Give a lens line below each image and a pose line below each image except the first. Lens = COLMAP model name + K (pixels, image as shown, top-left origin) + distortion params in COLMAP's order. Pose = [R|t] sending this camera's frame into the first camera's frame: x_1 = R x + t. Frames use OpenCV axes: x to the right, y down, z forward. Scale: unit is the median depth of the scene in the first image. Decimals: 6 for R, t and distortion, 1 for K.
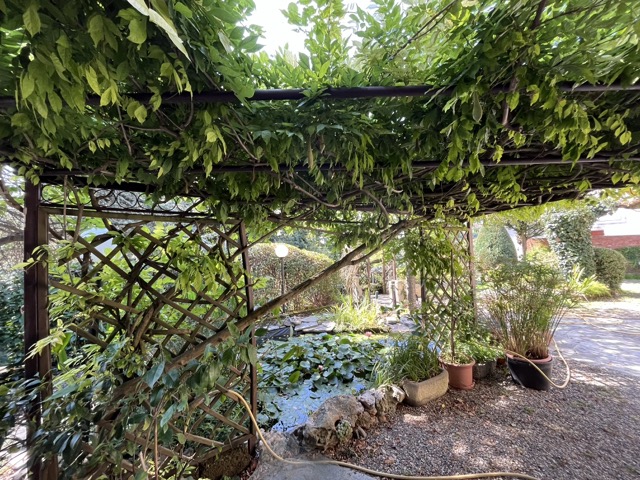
lens RADIAL K [[260.3, 0, 320.4], [0, 260.3, 240.3], [0, 0, 1]] dist [-0.000123, -0.000007]
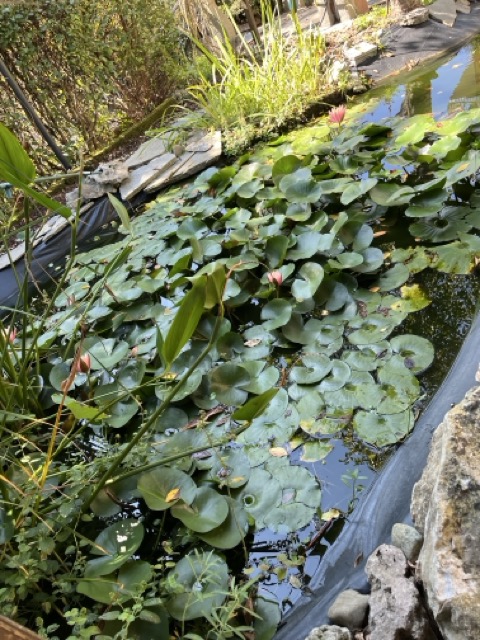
lens RADIAL K [[483.3, 0, 240.2], [0, 483.3, 320.2], [0, 0, 1]] dist [0.004865, 0.000180]
pose [[0.898786, -0.437733, 0.023974, -0.047967], [0.327213, 0.706244, 0.627814, 0.108630], [-0.291746, -0.556426, 0.777994, 0.377101]]
